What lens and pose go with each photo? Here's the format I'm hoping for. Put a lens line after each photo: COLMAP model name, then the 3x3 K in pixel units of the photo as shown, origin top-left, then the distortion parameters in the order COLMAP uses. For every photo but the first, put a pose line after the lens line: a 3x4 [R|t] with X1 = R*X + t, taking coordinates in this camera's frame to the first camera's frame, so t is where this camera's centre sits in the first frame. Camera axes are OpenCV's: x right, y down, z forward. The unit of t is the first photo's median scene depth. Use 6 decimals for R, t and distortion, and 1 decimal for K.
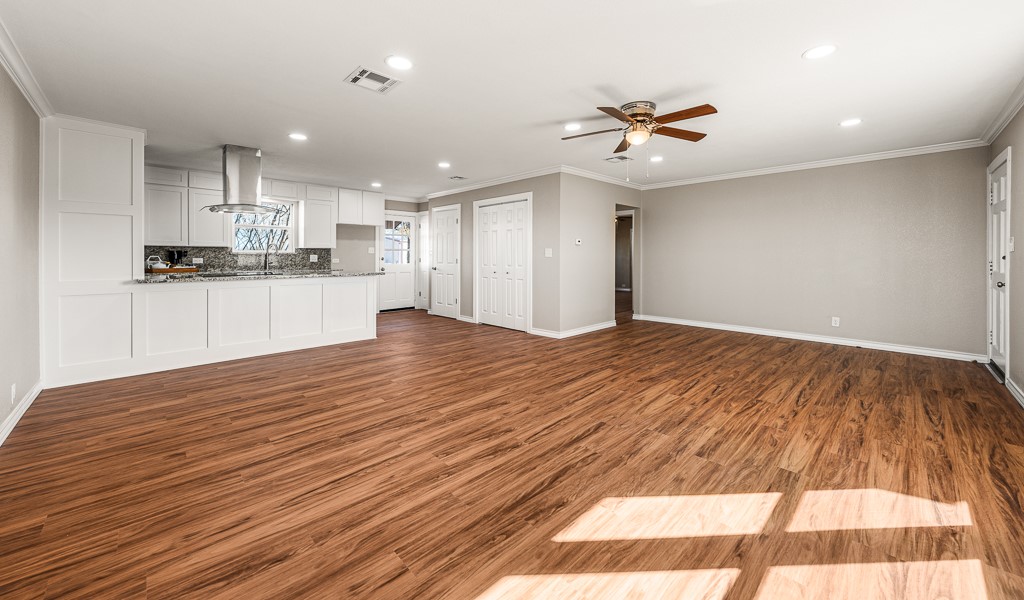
lens RADIAL K [[387.9, 0, 527.6], [0, 387.9, 266.7], [0, 0, 1]] dist [-0.005836, -0.000198]
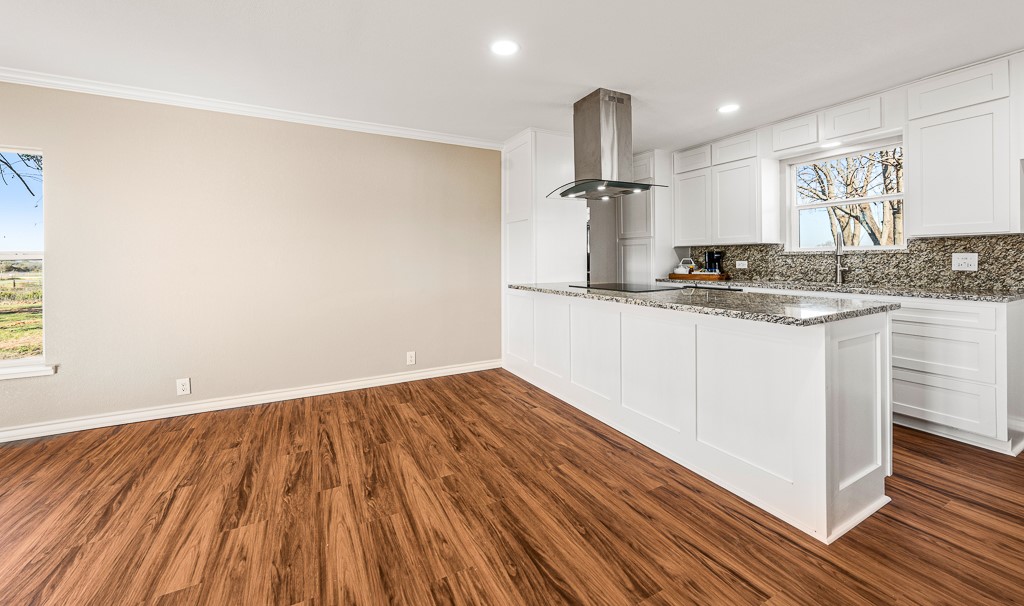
lens RADIAL K [[387.9, 0, 516.5], [0, 387.9, 264.5], [0, 0, 1]] dist [-0.005836, -0.000198]
pose [[-0.302617, 0.013780, -0.953013, -0.097081], [-0.017557, 0.999645, 0.020029, -0.048697], [0.952951, 0.022794, -0.302267, 1.741743]]
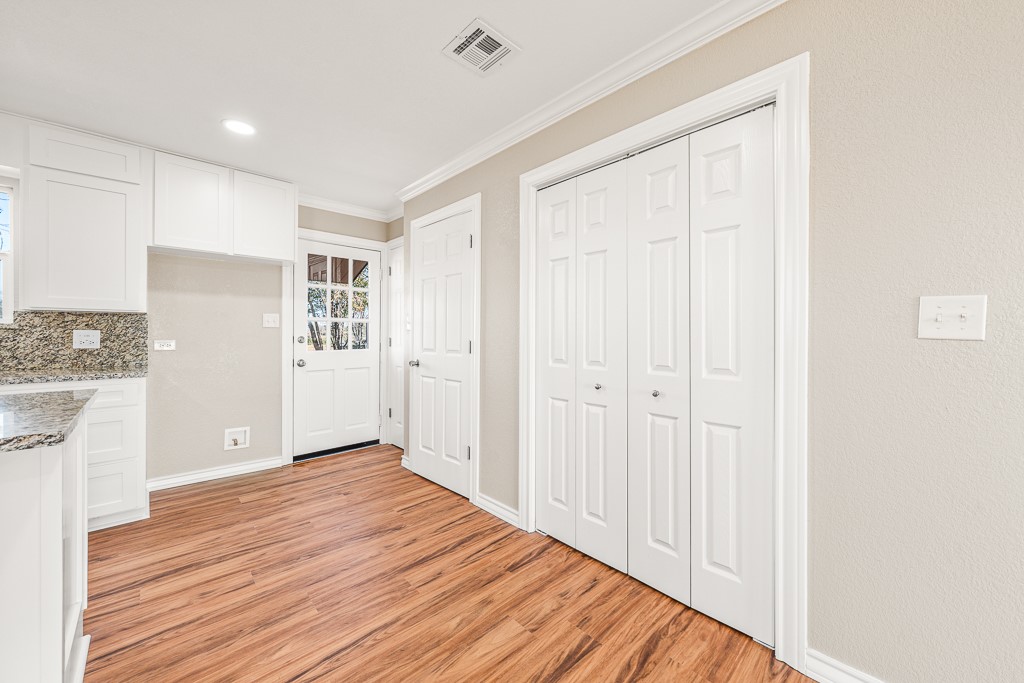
lens RADIAL K [[386.4, 0, 510.1], [0, 386.4, 337.3], [0, 0, 1]] dist [0.002395, 0.000053]
pose [[0.998790, -0.000329, -0.049174, -0.329816], [-0.000519, 0.999851, -0.017229, -0.044932], [0.049172, 0.017234, 0.998642, 1.644964]]
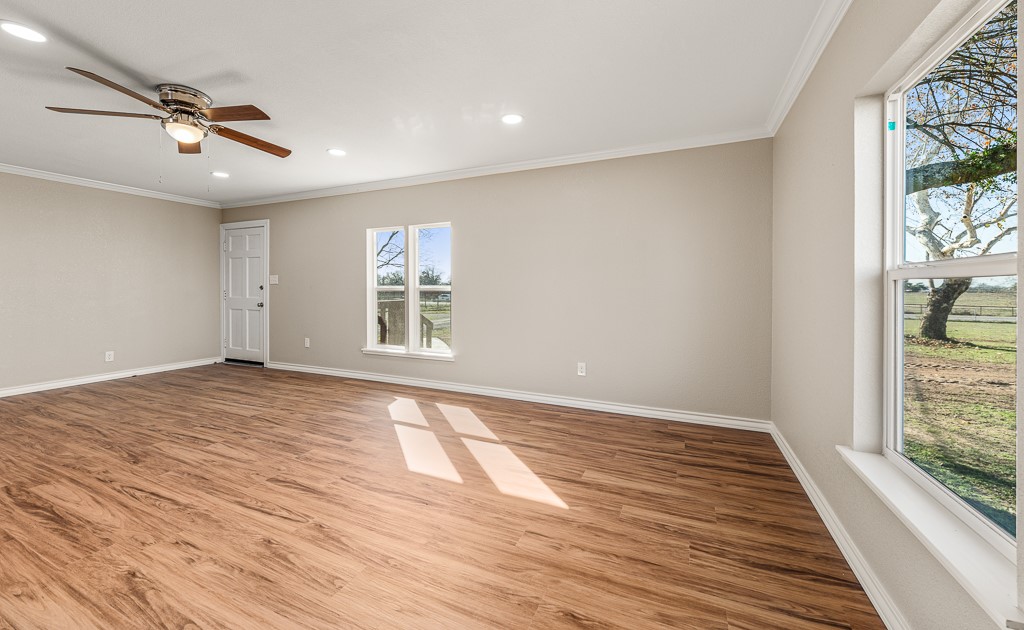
lens RADIAL K [[391.4, 0, 502.6], [0, 391.4, 290.2], [0, 0, 1]] dist [-0.001479, 0.001018]
pose [[-0.338151, -0.007290, 0.941064, -0.806470], [0.026590, 0.999497, 0.017297, -0.019728], [-0.940716, 0.030871, -0.337787, 0.801066]]
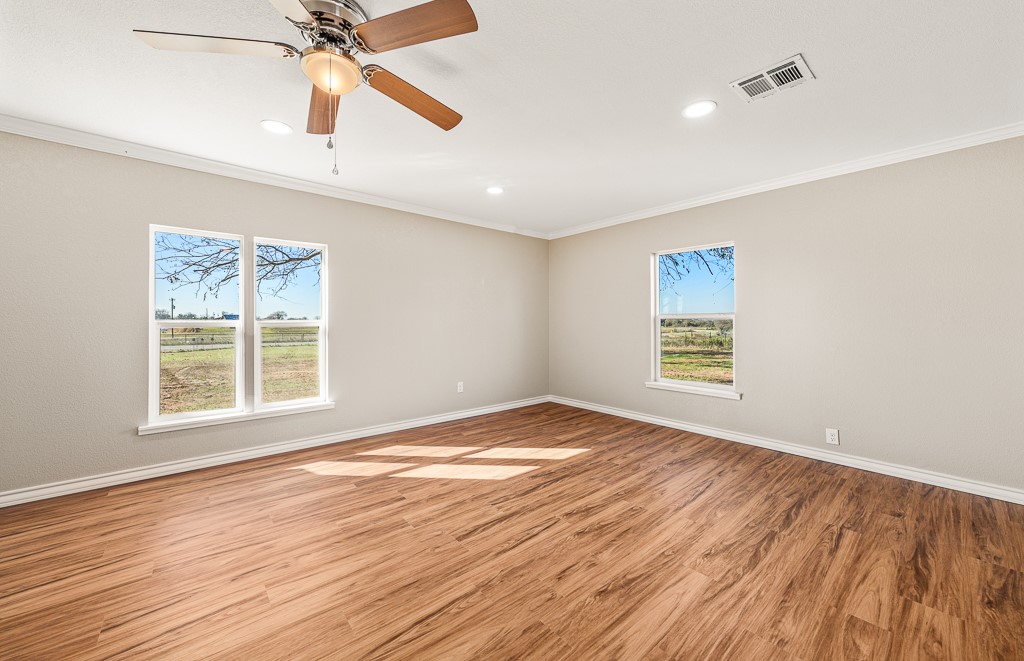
lens RADIAL K [[382.8, 0, 518.6], [0, 382.8, 320.9], [0, 0, 1]] dist [0.001080, 0.000392]
pose [[-0.997039, -0.001612, 0.076878, 0.019785], [0.000435, 0.999646, 0.026604, -0.049178], [-0.076893, 0.026558, -0.996686, 1.751664]]
